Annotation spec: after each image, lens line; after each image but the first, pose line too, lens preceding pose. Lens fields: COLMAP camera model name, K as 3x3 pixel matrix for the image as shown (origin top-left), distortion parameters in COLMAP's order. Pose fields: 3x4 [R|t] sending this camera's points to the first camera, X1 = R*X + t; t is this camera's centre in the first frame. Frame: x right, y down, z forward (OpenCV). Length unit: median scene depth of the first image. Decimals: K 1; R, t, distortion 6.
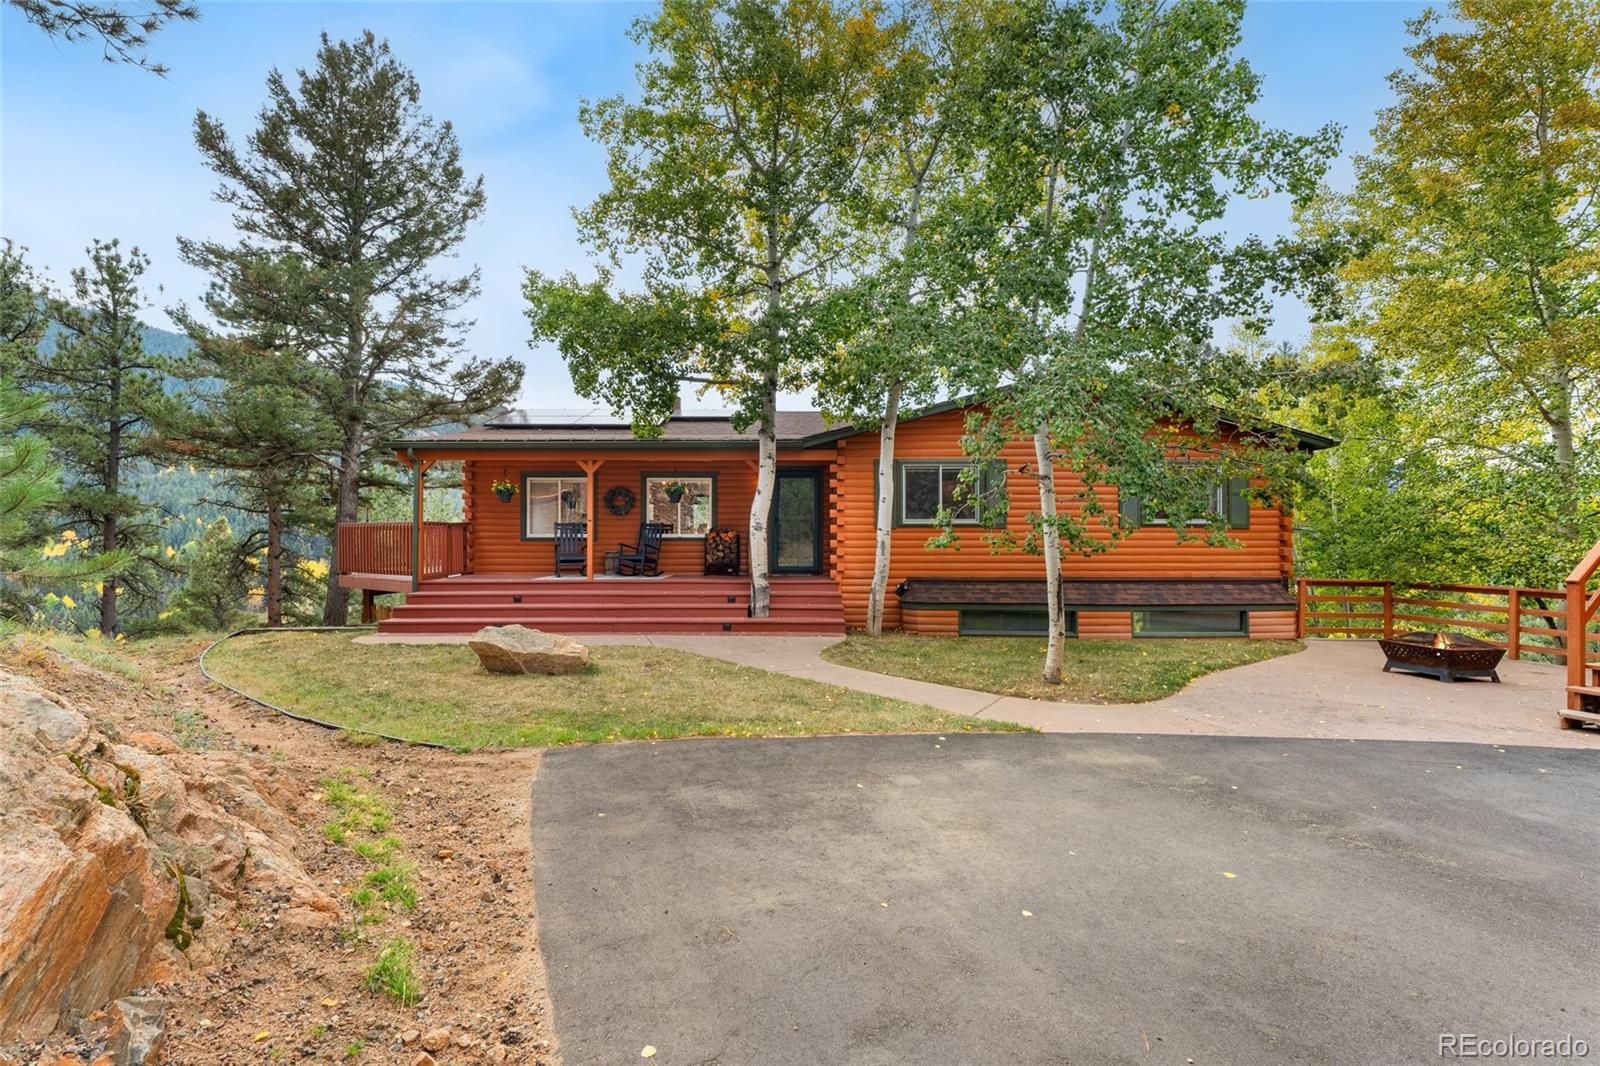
lens RADIAL K [[695.7, 0, 791.9], [0, 695.7, 531.5], [0, 0, 1]] dist [-0.002511, 0.000358]
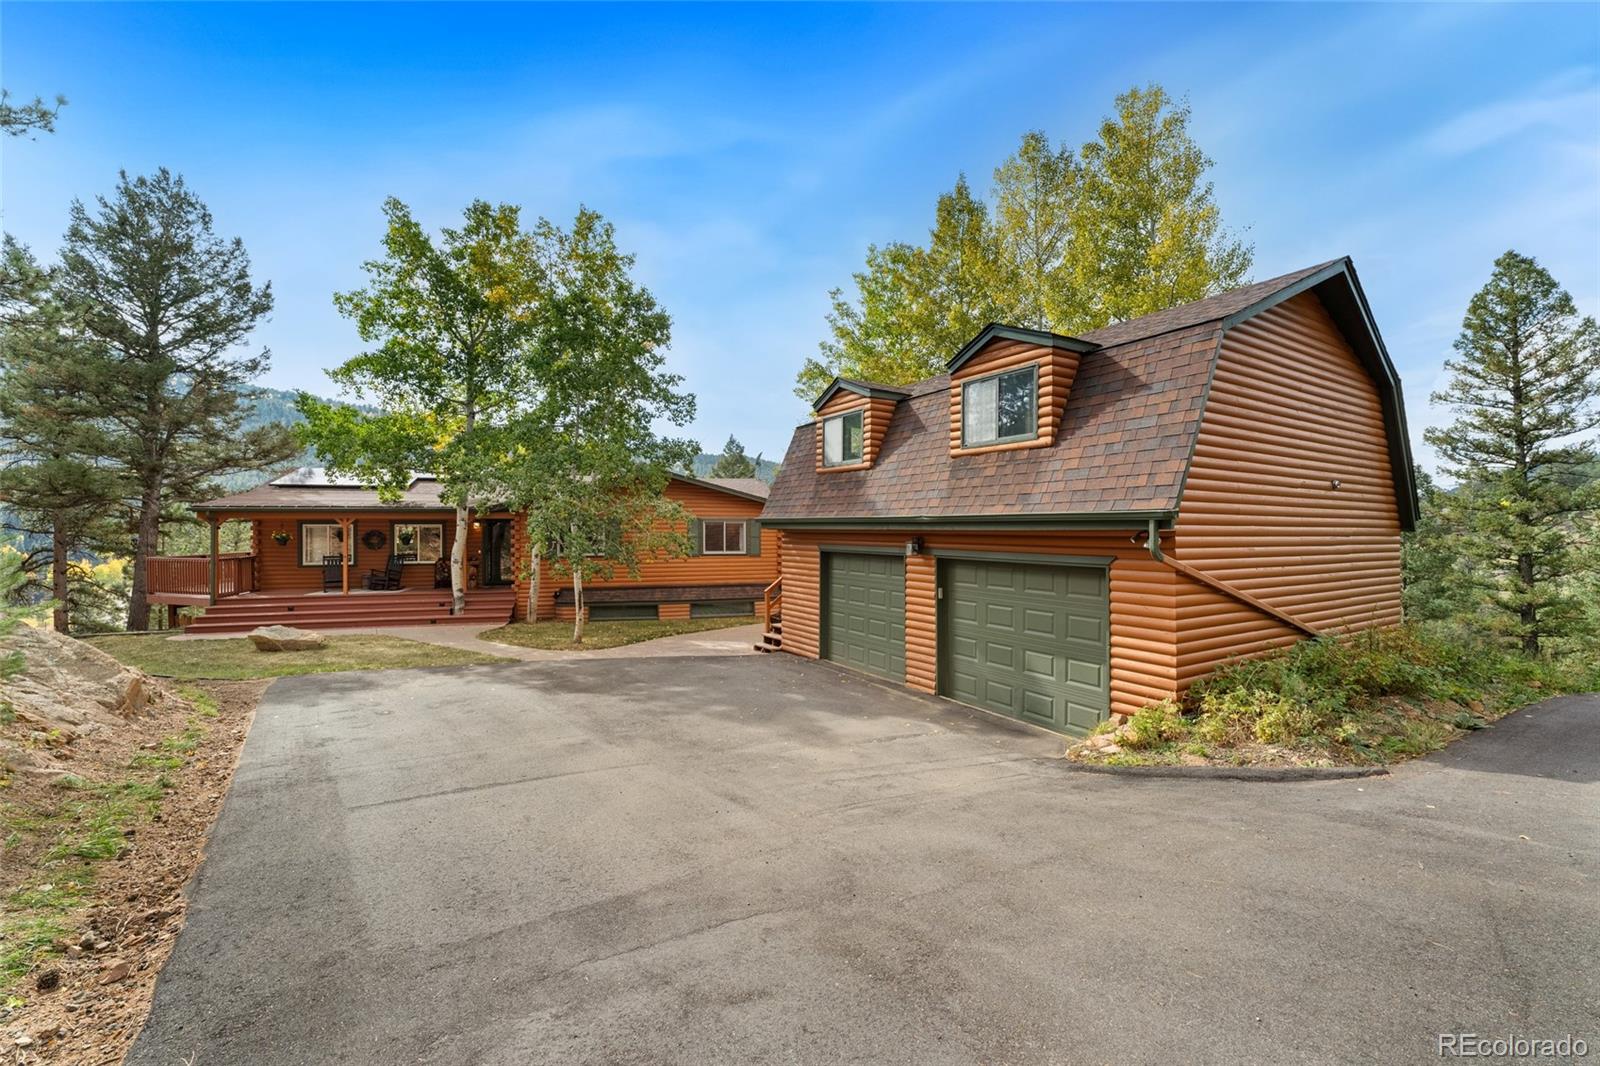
lens RADIAL K [[640.8, 0, 795.7], [0, 640.8, 530.2], [0, 0, 1]] dist [-0.000991, 0.000983]
pose [[0.970335, -0.004126, 0.241728, 0.342775], [0.002139, 0.999962, 0.008481, -0.084676], [-0.241753, -0.007713, 0.970307, -0.639237]]
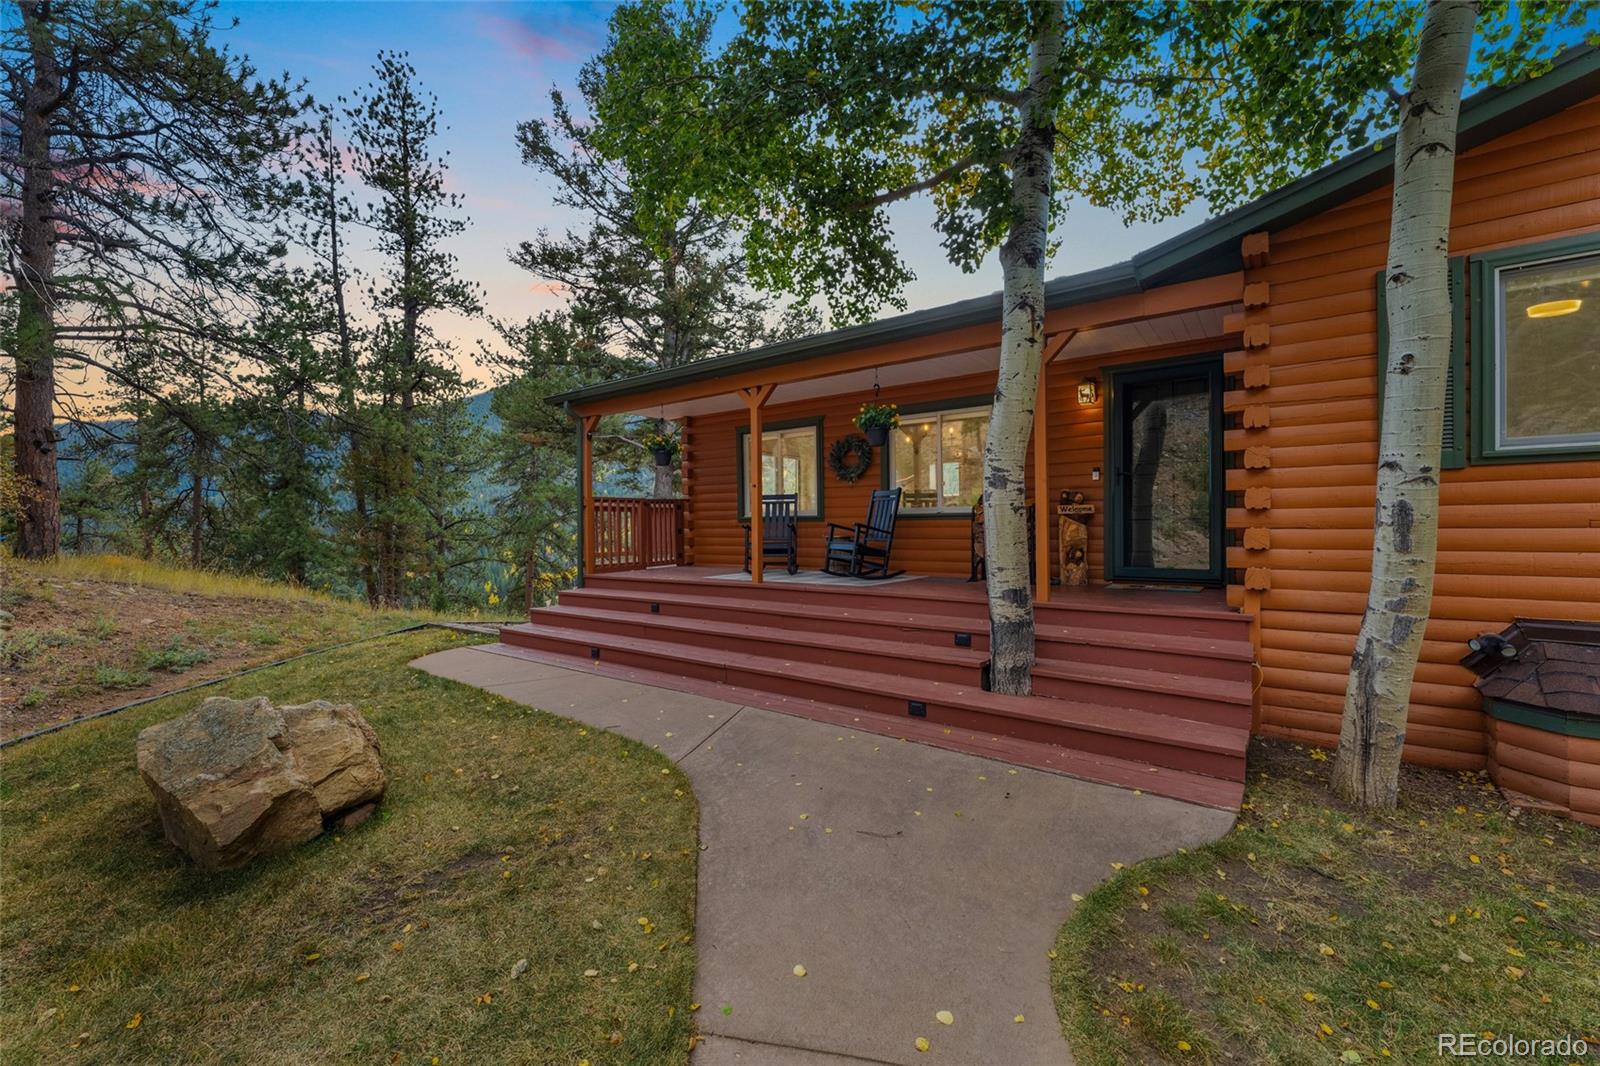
lens RADIAL K [[640.8, 0, 805.8], [0, 640.8, 528.8], [0, 0, 1]] dist [-0.000991, 0.000983]
pose [[0.800850, -0.005586, -0.598839, 0.081987], [0.014772, 0.999836, 0.010429, 0.016466], [0.598683, -0.017198, 0.800801, 0.568704]]
